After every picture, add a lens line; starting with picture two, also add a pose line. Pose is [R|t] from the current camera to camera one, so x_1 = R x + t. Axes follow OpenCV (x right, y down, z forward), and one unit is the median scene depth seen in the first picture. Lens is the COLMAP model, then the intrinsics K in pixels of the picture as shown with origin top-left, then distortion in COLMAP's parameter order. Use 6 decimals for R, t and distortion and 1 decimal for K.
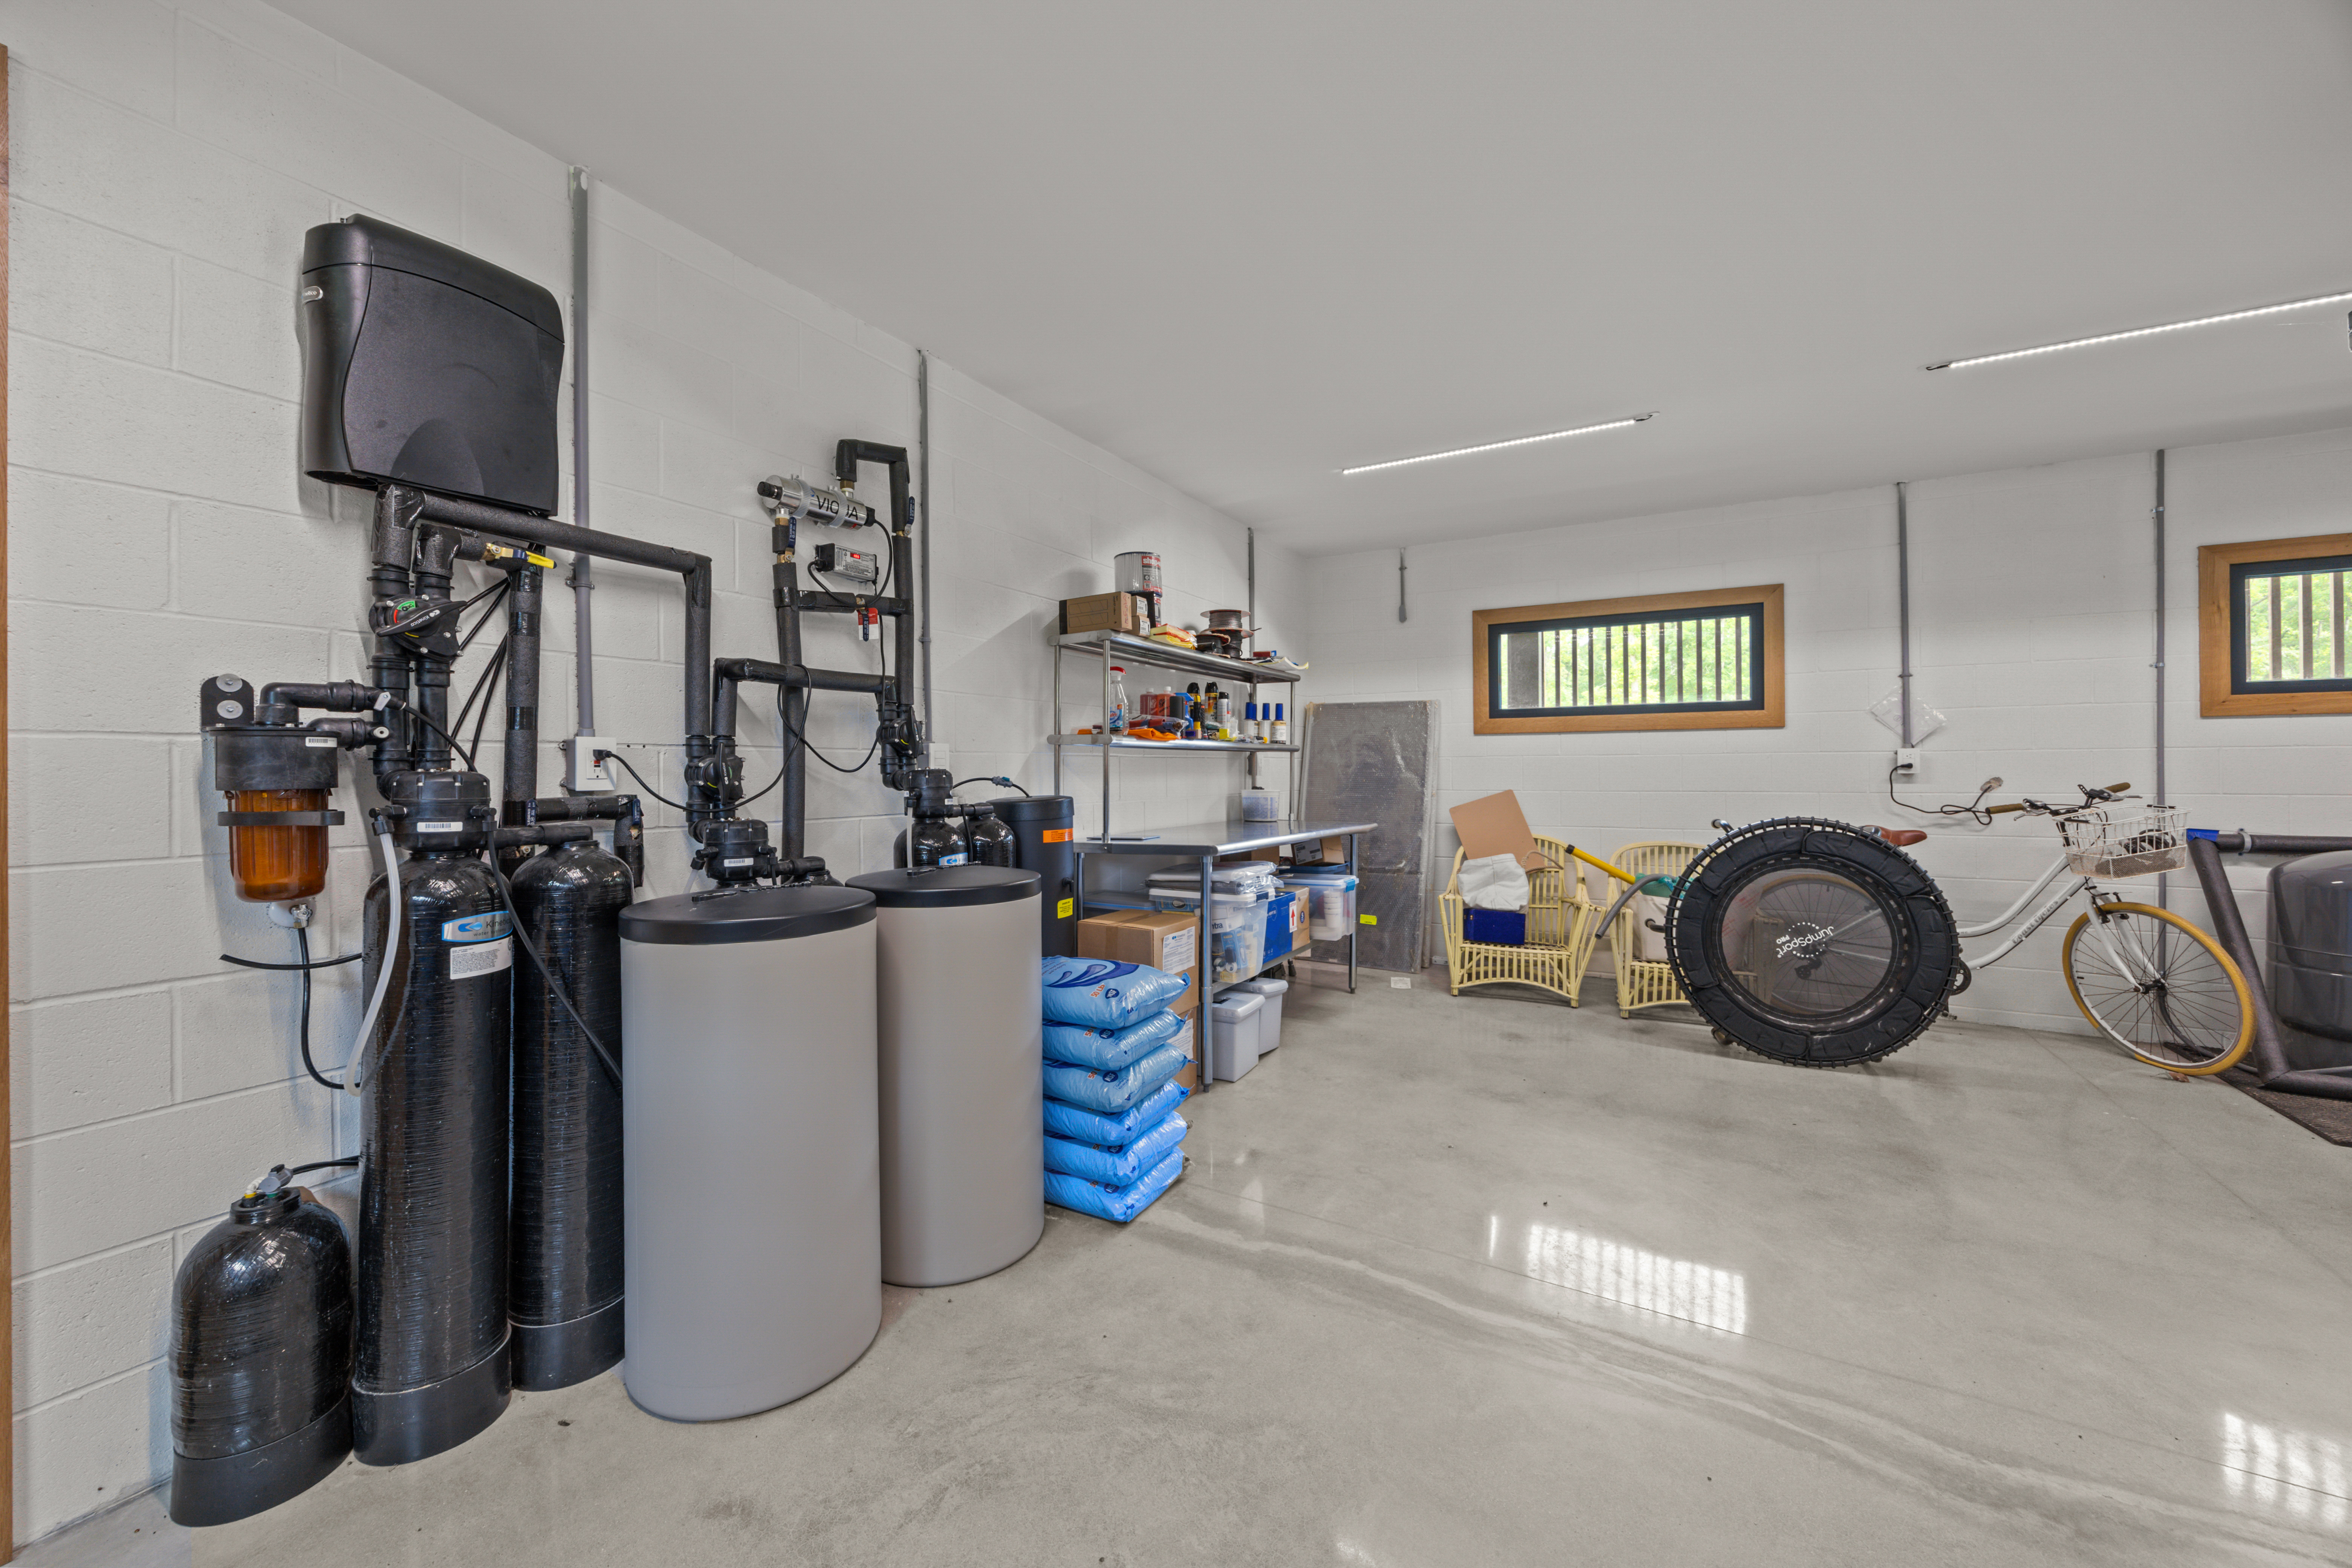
lens RADIAL K [[895.0, 0, 1178.3], [0, 895.0, 767.3], [0, 0, 1]] dist [-0.001193, -0.000032]
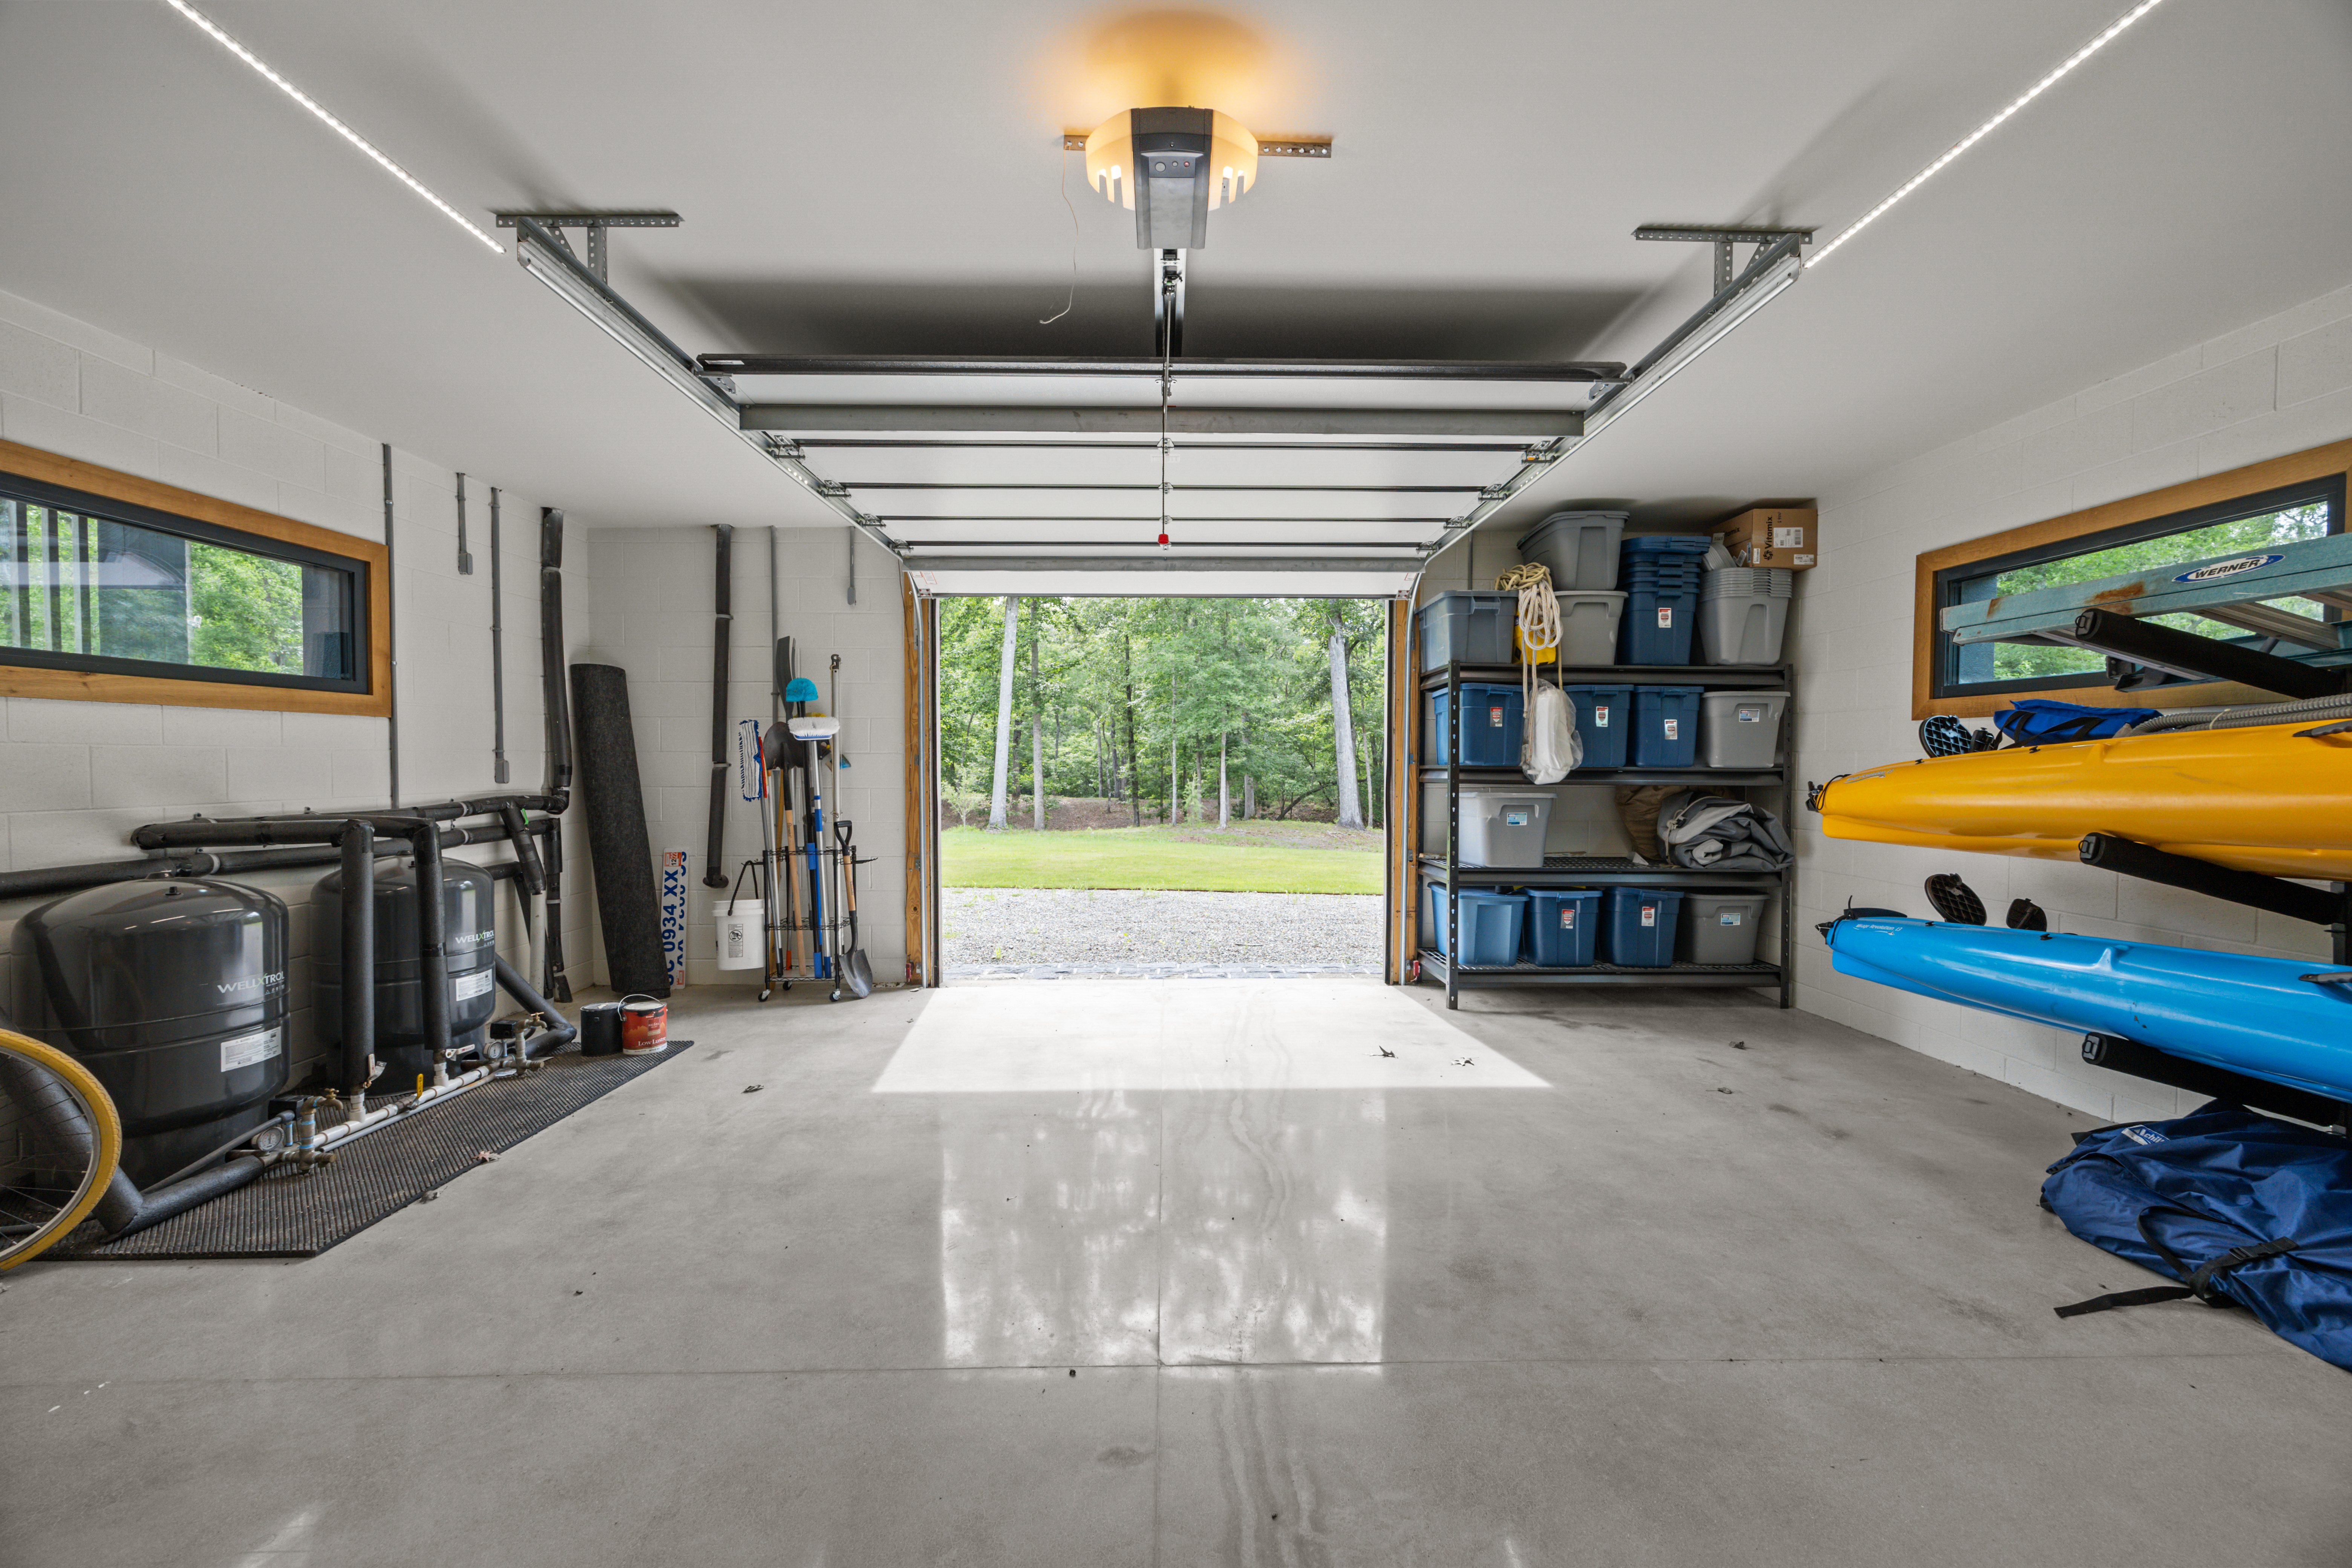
lens RADIAL K [[898.6, 0, 1176.0], [0, 898.6, 784.0], [0, 0, 1]] dist [-0.001989, -0.000154]
pose [[-0.501419, -0.016921, 0.865039, 0.185880], [-0.001086, 0.999820, 0.018927, -0.004434], [-0.865204, 0.008551, -0.501347, 0.546010]]
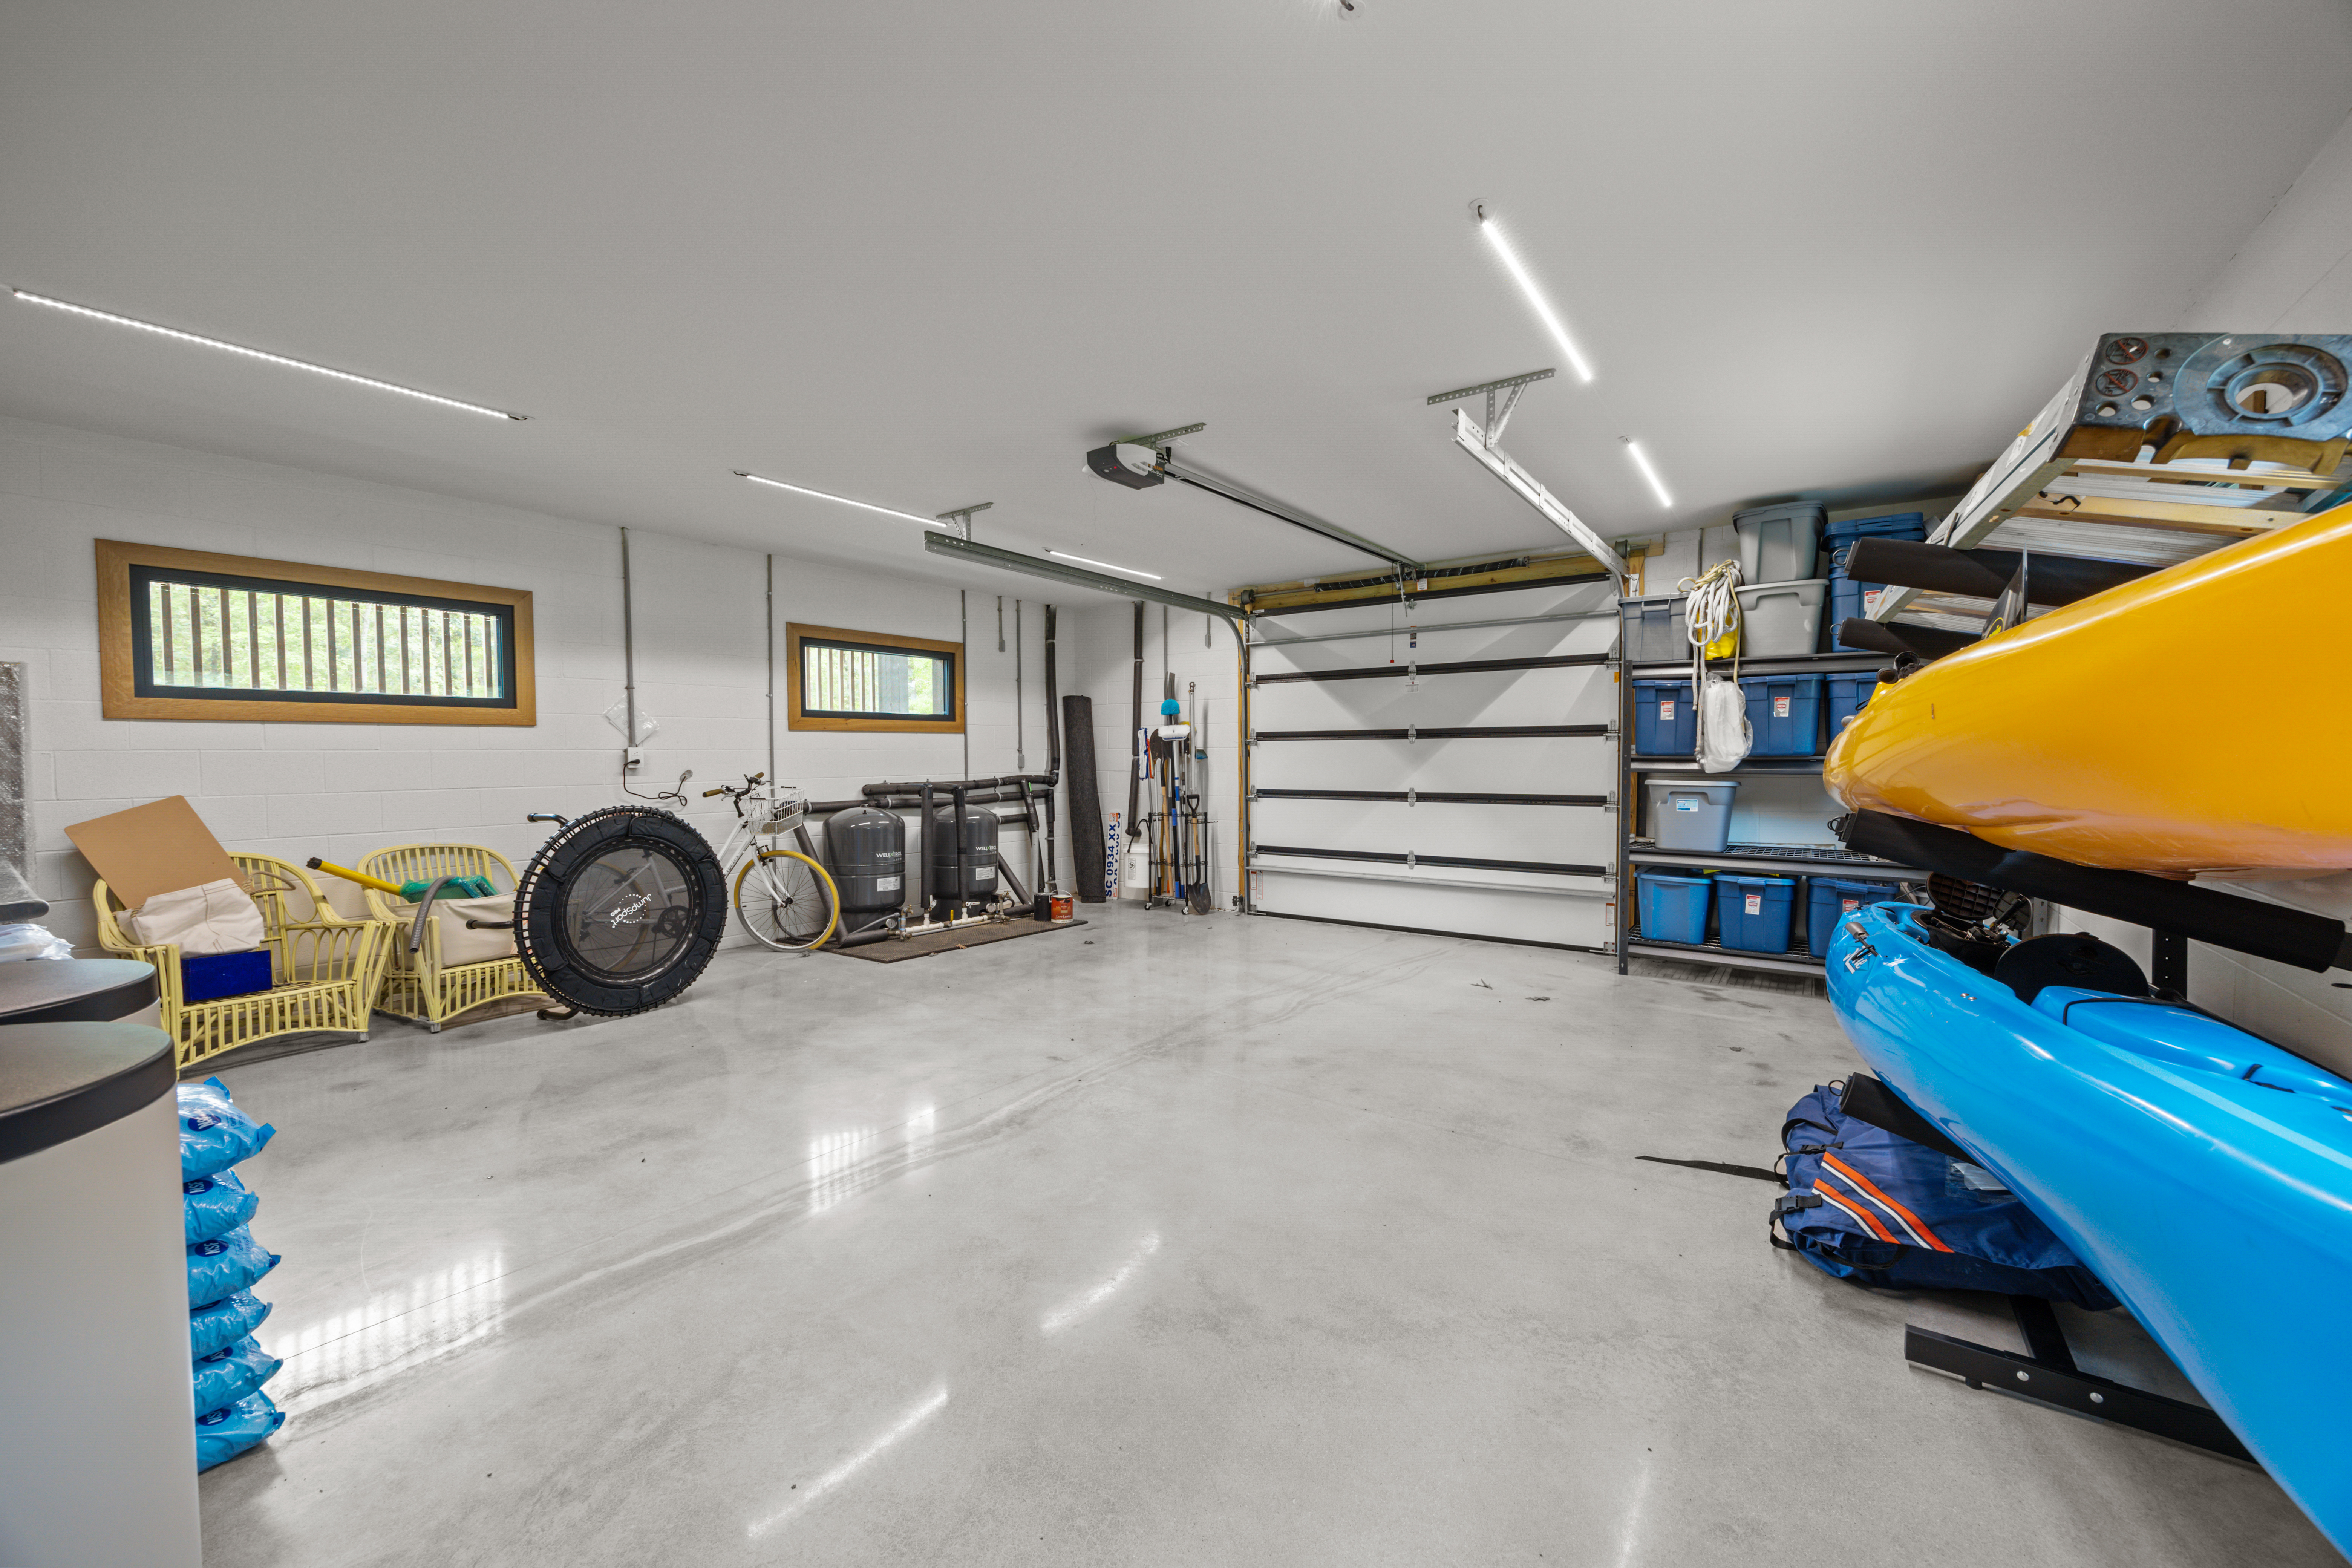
lens RADIAL K [[898.6, 0, 1176.0], [0, 898.6, 784.0], [0, 0, 1]] dist [-0.001989, -0.000154]
pose [[0.115217, -0.029364, 0.992906, -0.363464], [0.002545, 0.999568, 0.029266, -0.005475], [-0.993337, -0.000845, 0.115242, 0.131263]]
